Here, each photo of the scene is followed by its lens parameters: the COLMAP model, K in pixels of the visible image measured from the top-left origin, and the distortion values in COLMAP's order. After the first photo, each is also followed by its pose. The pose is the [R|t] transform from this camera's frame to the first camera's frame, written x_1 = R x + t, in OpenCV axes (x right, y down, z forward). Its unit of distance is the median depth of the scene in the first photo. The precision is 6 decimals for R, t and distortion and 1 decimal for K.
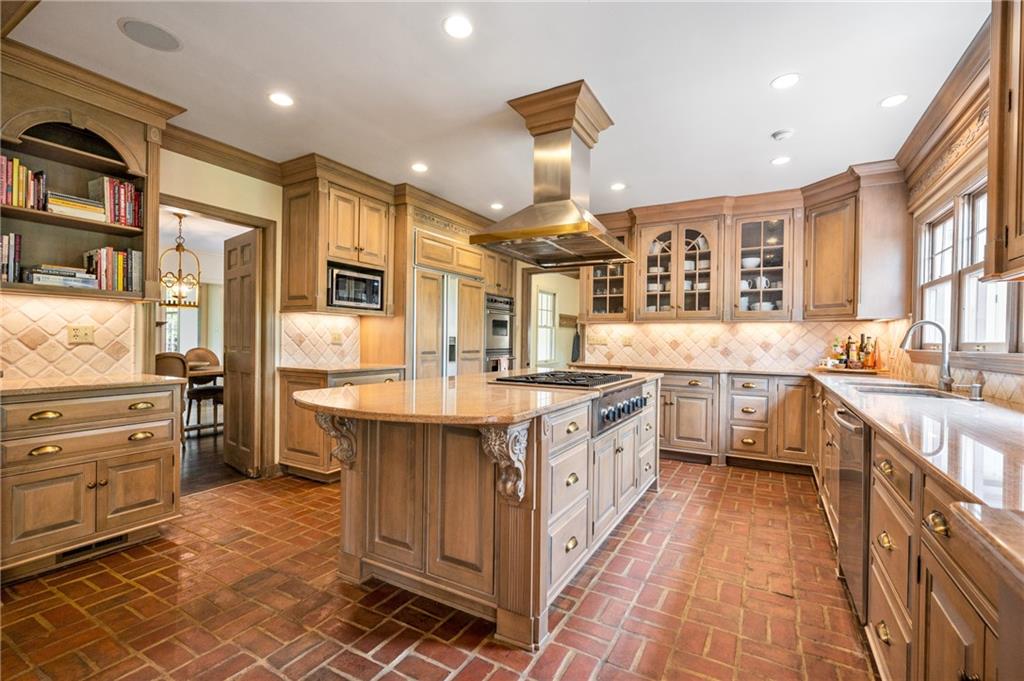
lens RADIAL K [[451.9, 0, 512.0], [0, 451.9, 344.7], [0, 0, 1]] dist [0.000838, -0.000909]
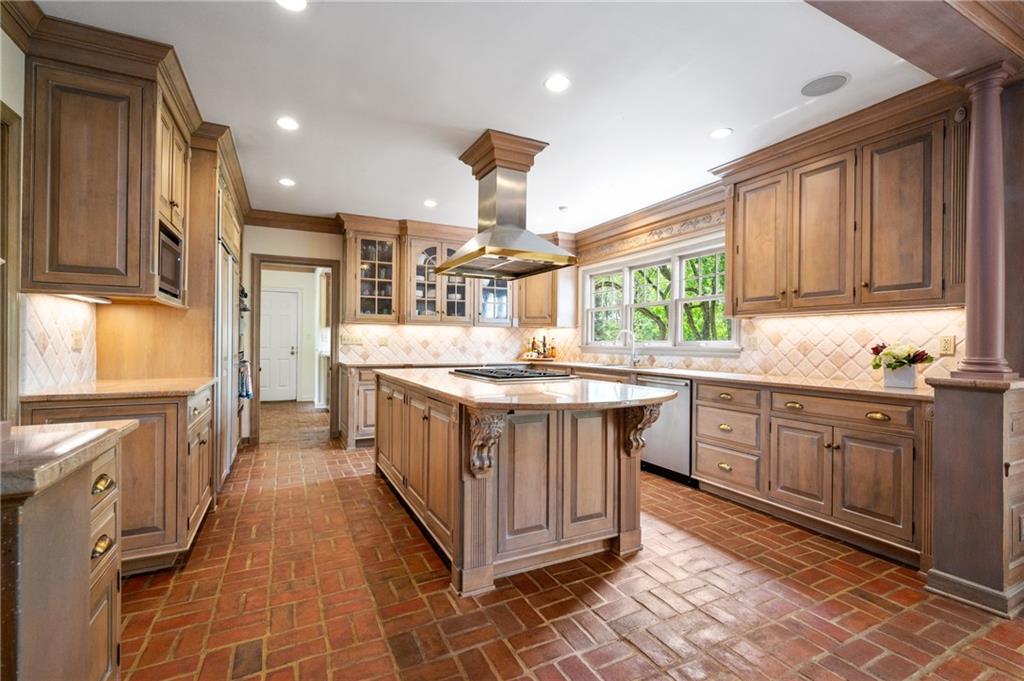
lens RADIAL K [[451.9, 0, 517.5], [0, 451.9, 340.0], [0, 0, 1]] dist [0.000838, -0.000909]
pose [[0.545759, -0.004578, 0.837930, -0.557343], [0.008789, 0.999961, -0.000261, -0.009222], [-0.837896, 0.007507, 0.545778, 0.199538]]
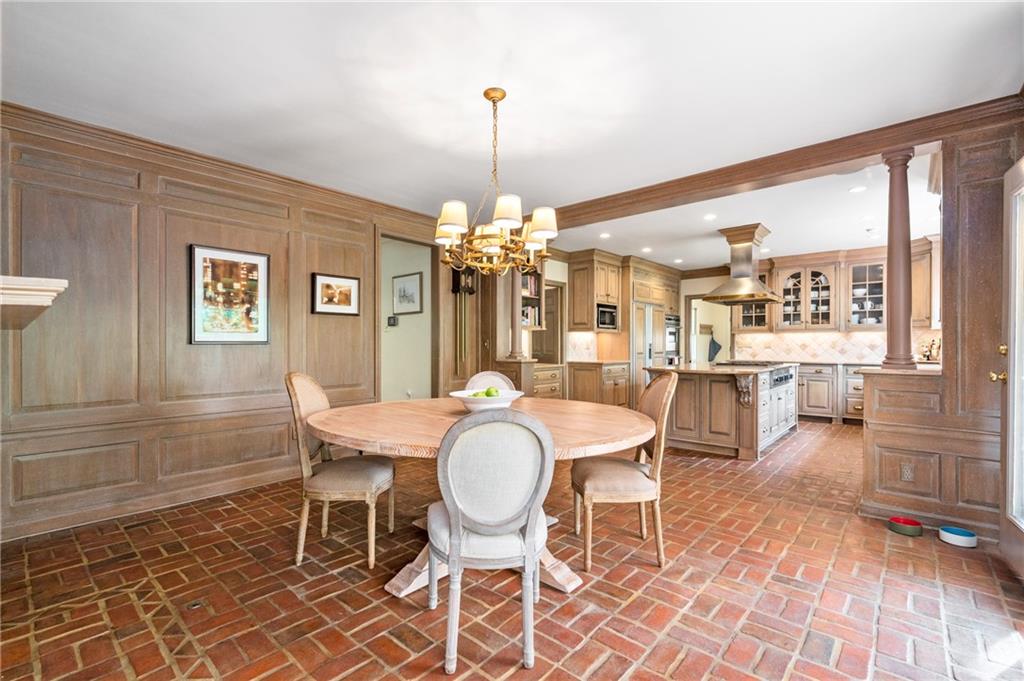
lens RADIAL K [[451.9, 0, 512.8], [0, 451.9, 347.1], [0, 0, 1]] dist [0.000838, -0.000909]
pose [[0.978879, -0.012364, -0.204067, -0.311627], [0.011124, 0.999912, -0.007222, 0.001180], [0.204138, 0.004799, 0.978930, -0.740537]]
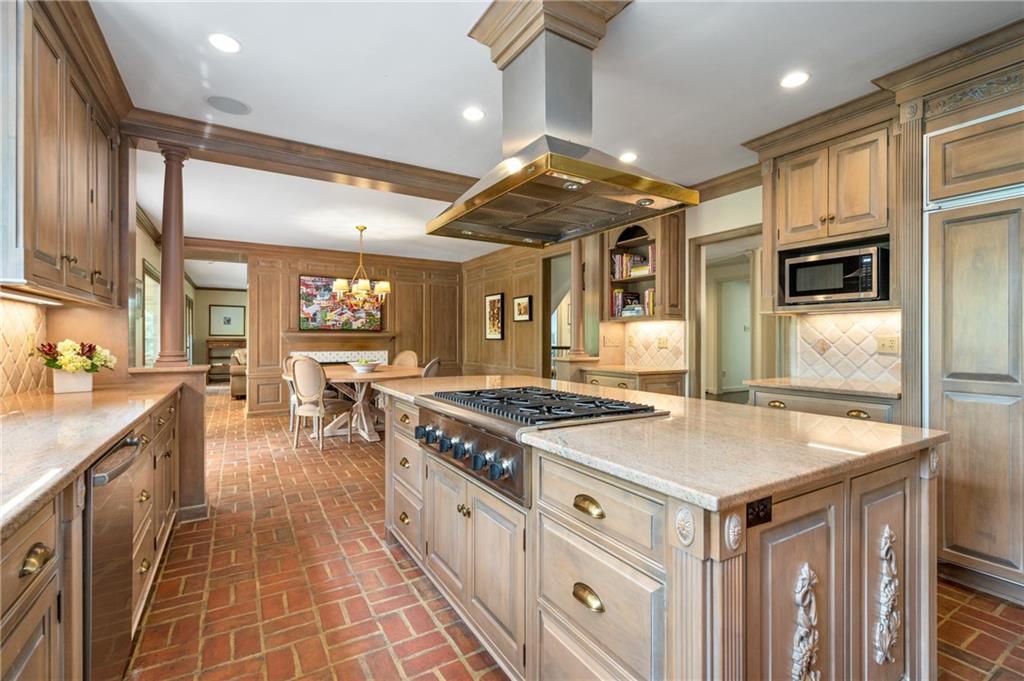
lens RADIAL K [[451.9, 0, 509.2], [0, 451.9, 338.7], [0, 0, 1]] dist [0.000838, -0.000909]
pose [[-0.484019, -0.014156, -0.874943, 0.469456], [-0.017543, 0.999825, -0.006472, -0.009952], [0.874881, 0.012217, -0.484183, 0.817119]]
